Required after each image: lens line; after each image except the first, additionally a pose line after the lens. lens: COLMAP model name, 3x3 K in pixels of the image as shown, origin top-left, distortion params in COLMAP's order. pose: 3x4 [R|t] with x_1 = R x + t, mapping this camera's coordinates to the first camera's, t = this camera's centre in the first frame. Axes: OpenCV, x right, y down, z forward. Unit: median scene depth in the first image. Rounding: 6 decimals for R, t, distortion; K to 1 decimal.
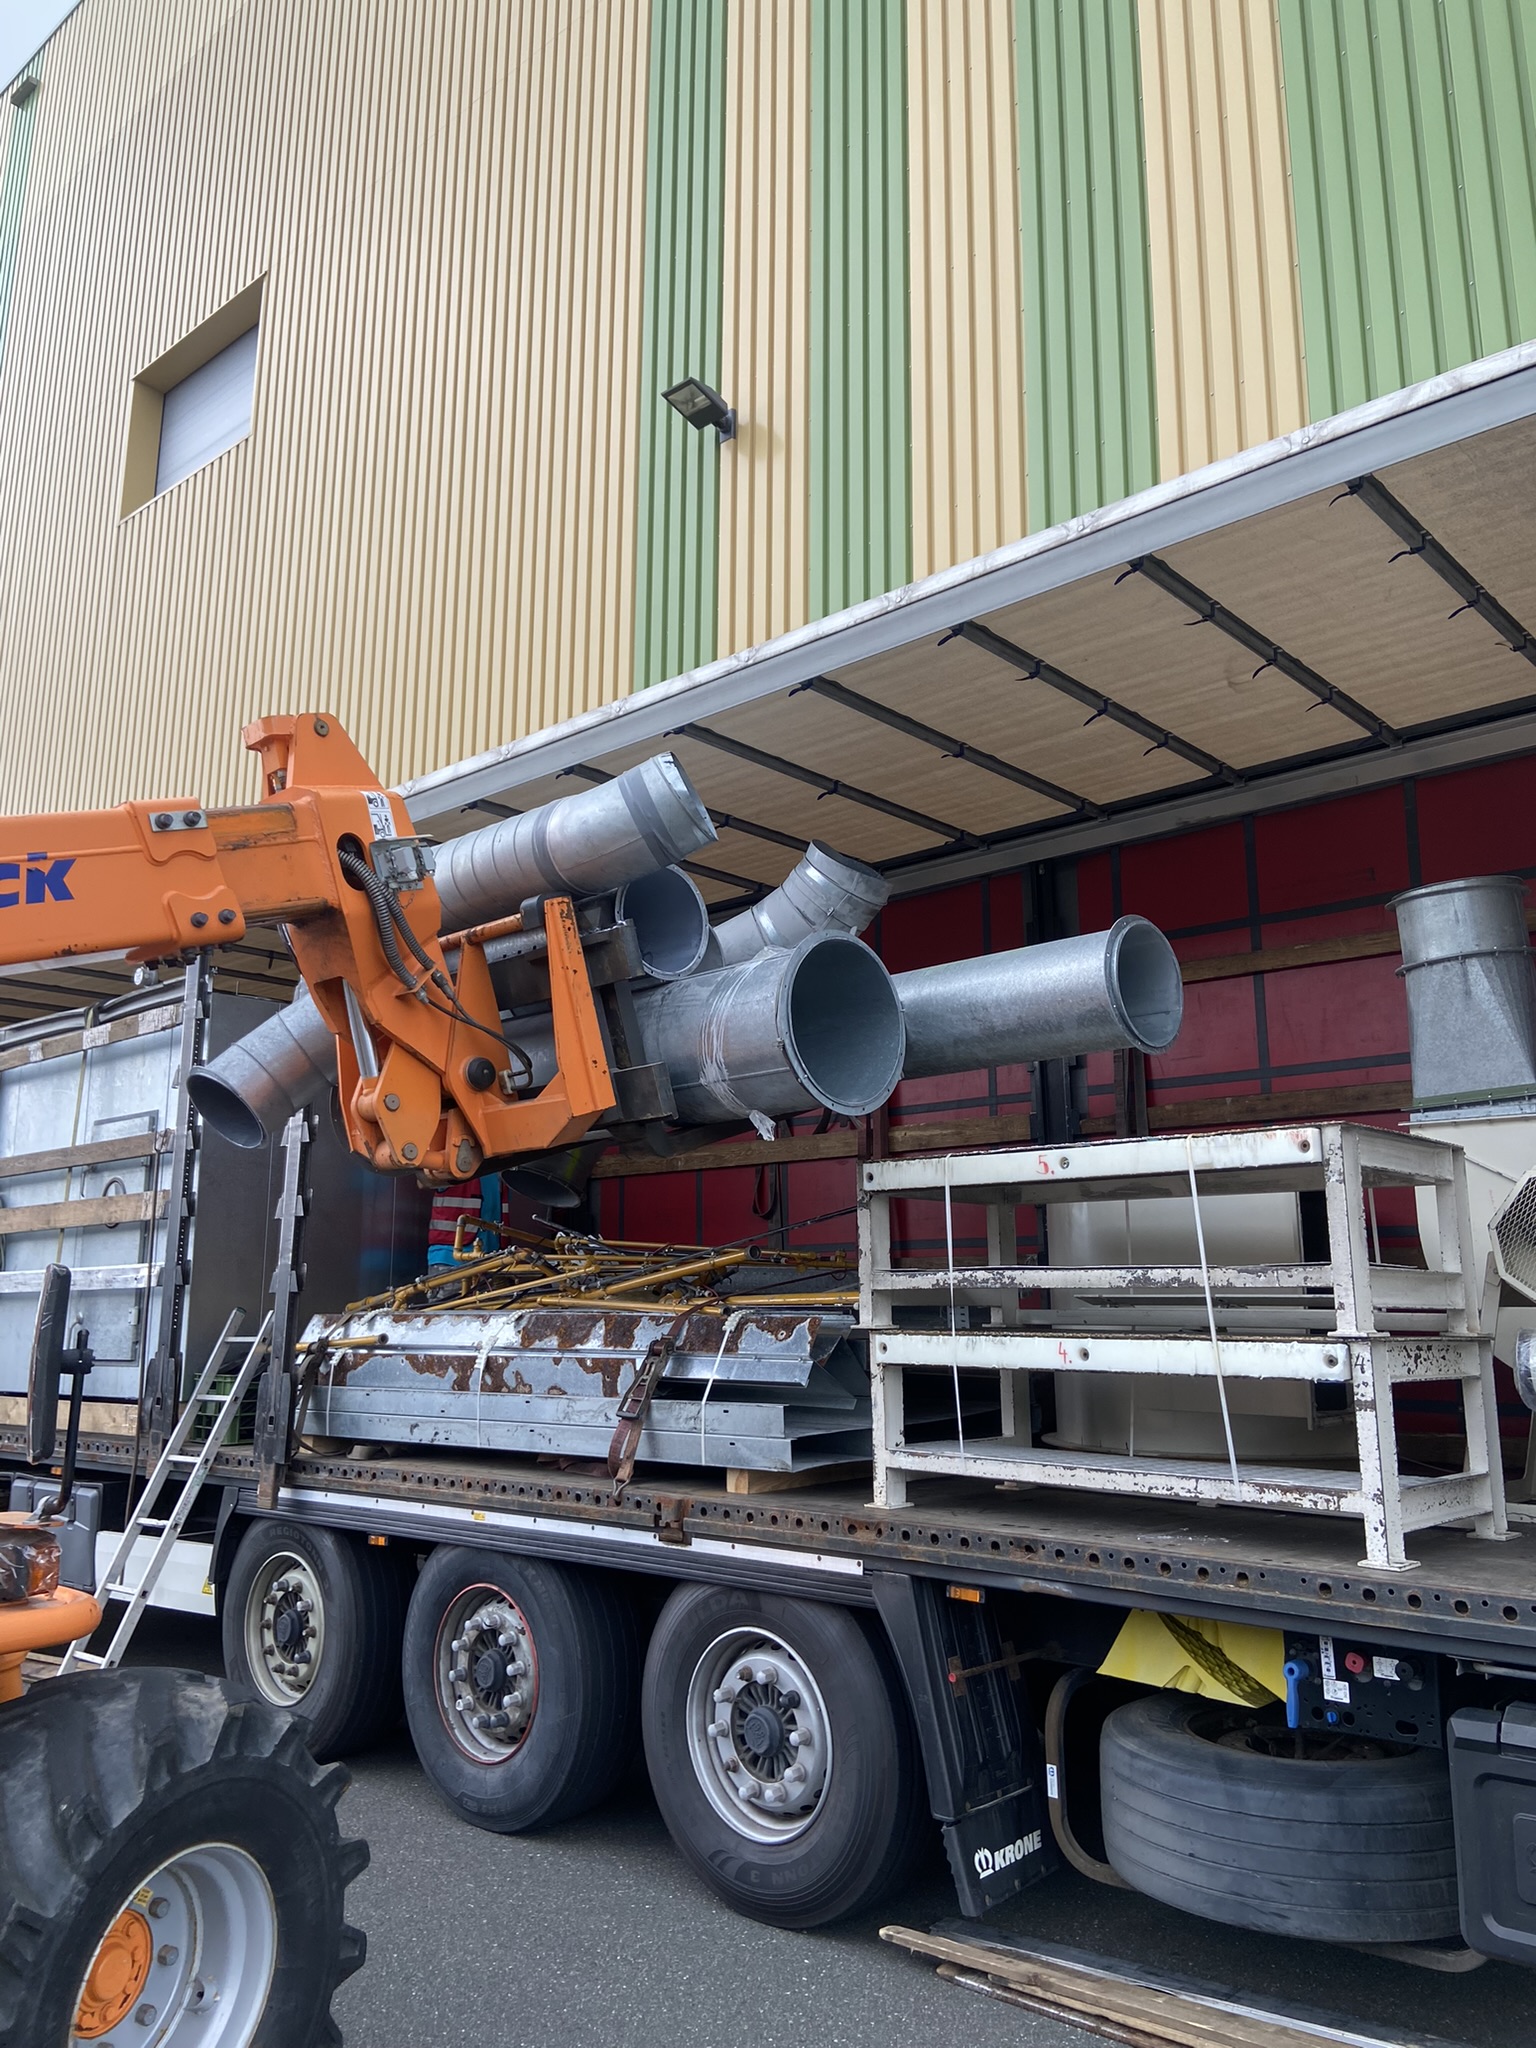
lens RADIAL K [[1564.9, 0, 768.0], [0, 1564.9, 1024.0], [0, 0, 1]] dist [0.100025, -0.162047]
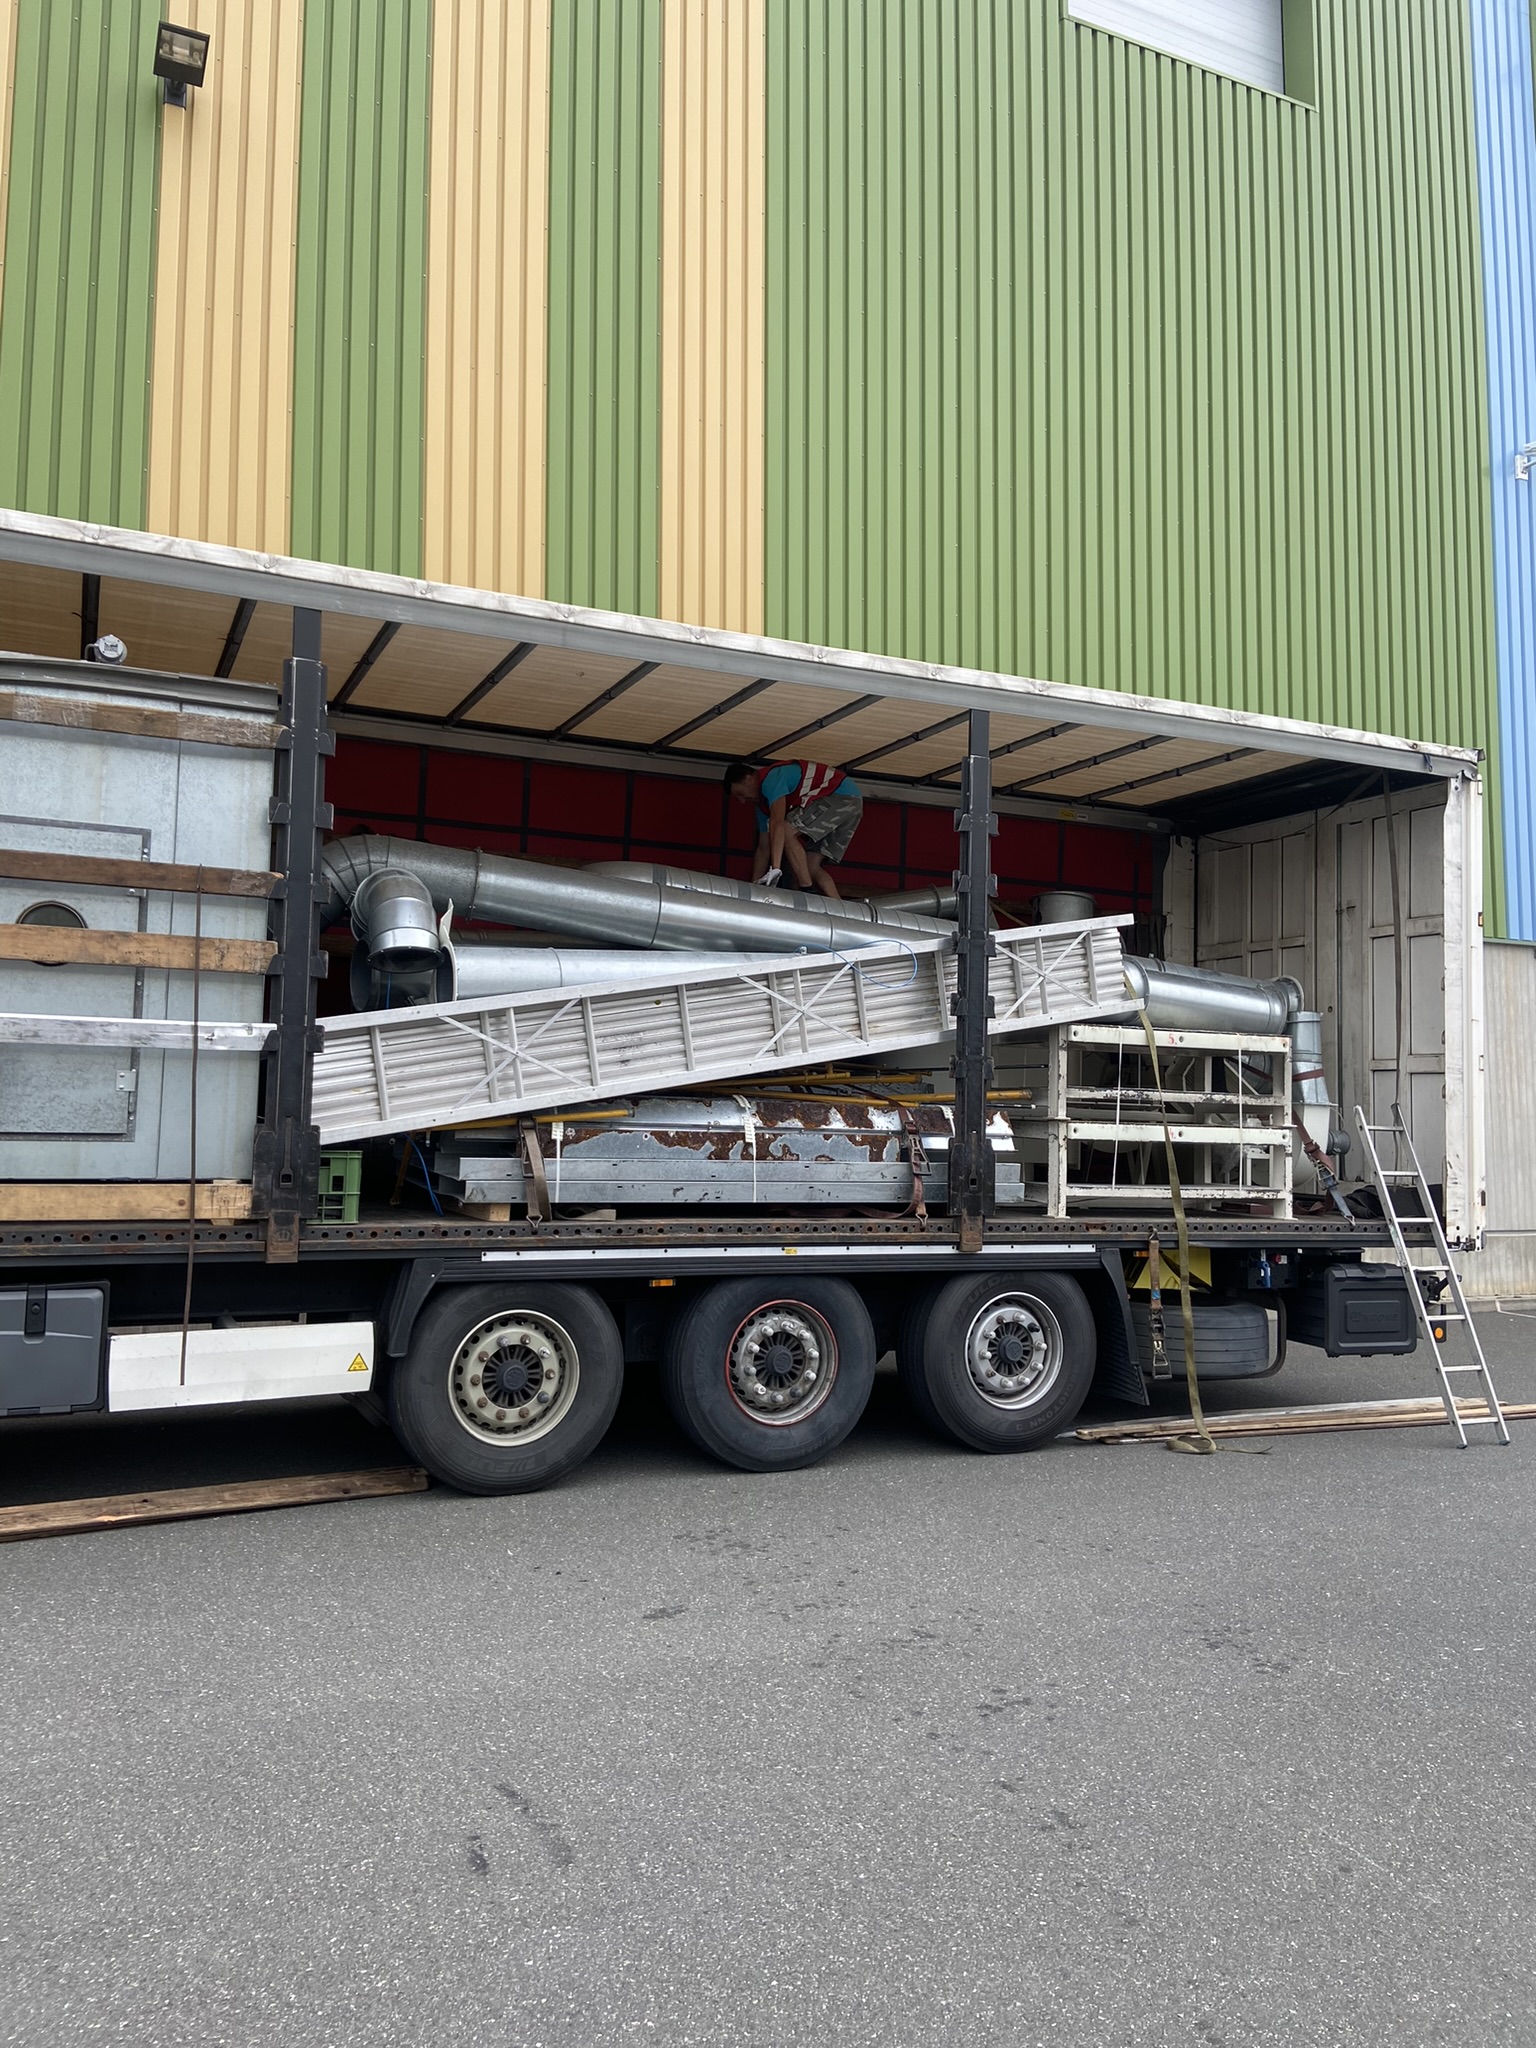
lens RADIAL K [[1564.9, 0, 768.0], [0, 1564.9, 1024.0], [0, 0, 1]] dist [0.100025, -0.162047]
pose [[0.389514, 0.055824, 0.919327, -1.654880], [-0.199387, 0.979602, 0.024995, 0.111953], [-0.899179, -0.193038, 0.392699, 0.629369]]
